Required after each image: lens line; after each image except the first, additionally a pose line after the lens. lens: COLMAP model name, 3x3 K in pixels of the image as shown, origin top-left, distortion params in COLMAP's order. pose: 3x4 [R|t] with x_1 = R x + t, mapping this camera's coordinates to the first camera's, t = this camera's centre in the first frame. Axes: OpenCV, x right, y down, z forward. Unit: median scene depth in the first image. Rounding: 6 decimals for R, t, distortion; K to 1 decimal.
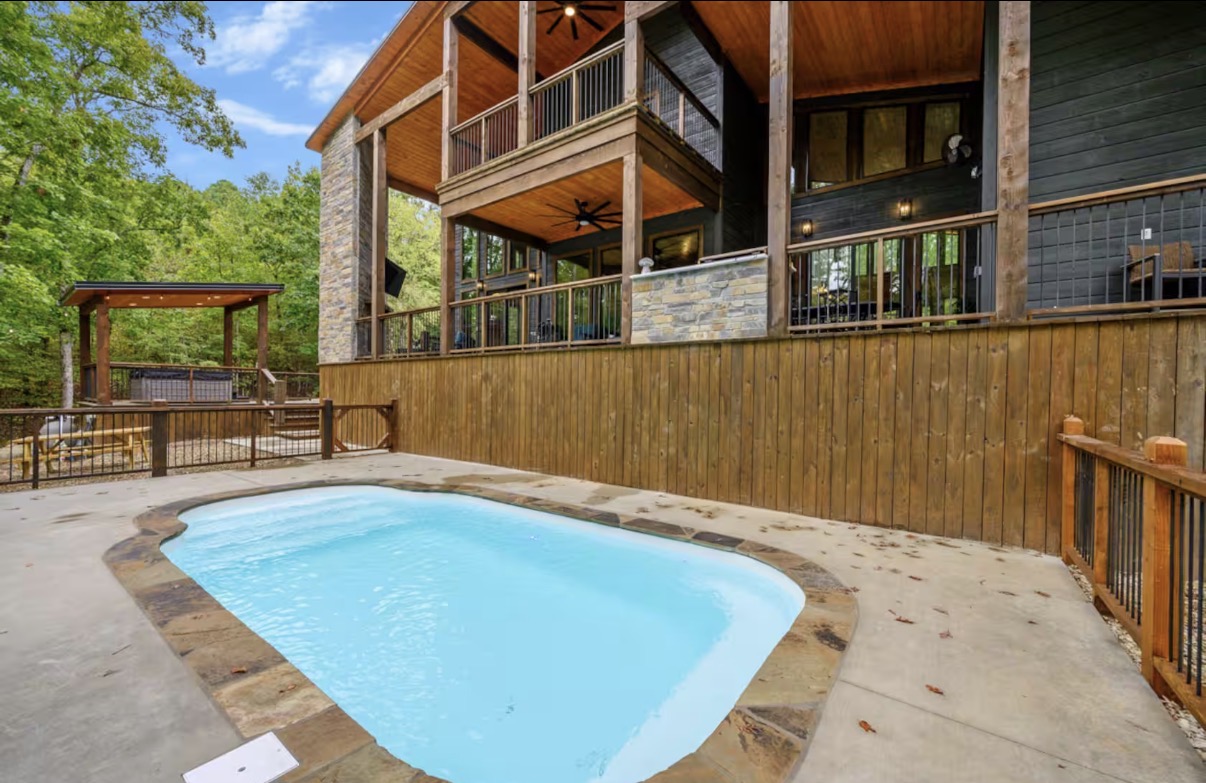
lens RADIAL K [[479.7, 0, 607.8], [0, 479.7, 397.2], [0, 0, 1]] dist [0.001248, 0.000105]
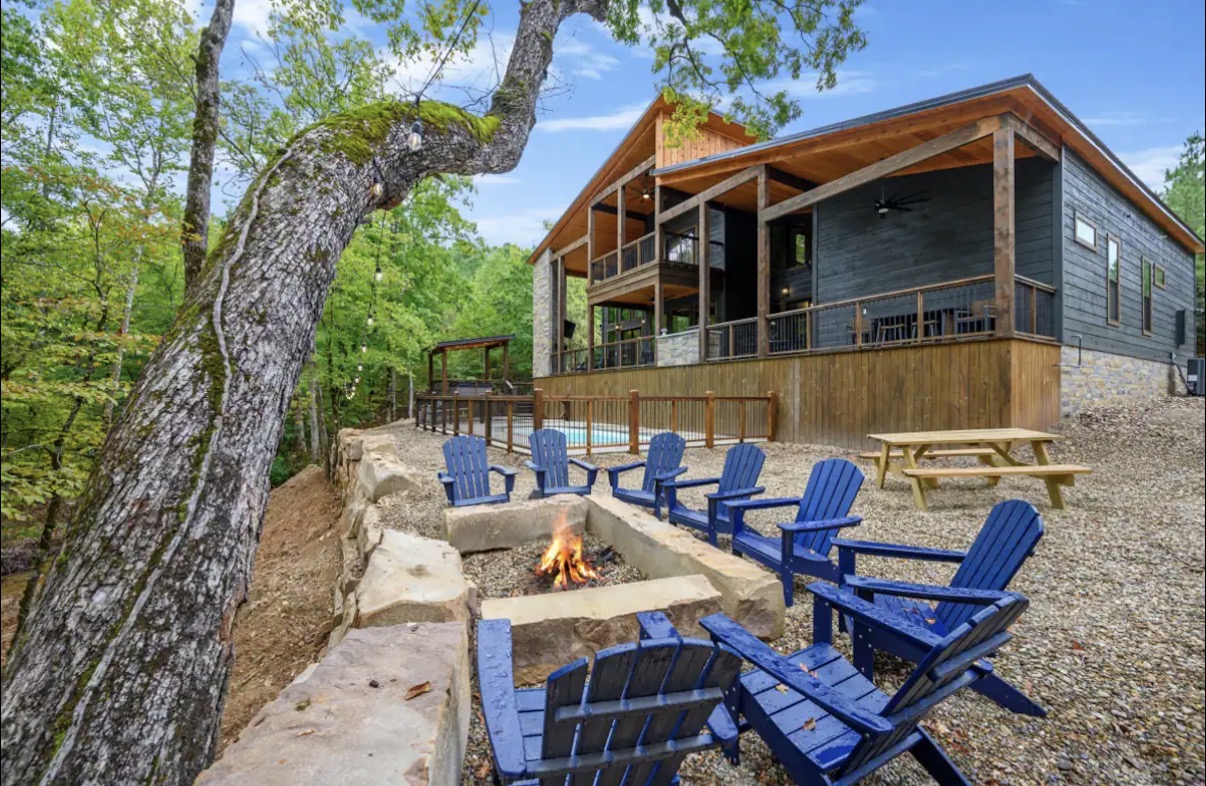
lens RADIAL K [[479.7, 0, 600.4], [0, 479.7, 393.5], [0, 0, 1]] dist [0.001248, 0.000105]
pose [[0.927177, -0.014445, -0.374344, 0.545679], [0.007956, 0.999790, -0.018875, 0.049303], [0.374538, 0.014522, 0.927098, -1.019686]]
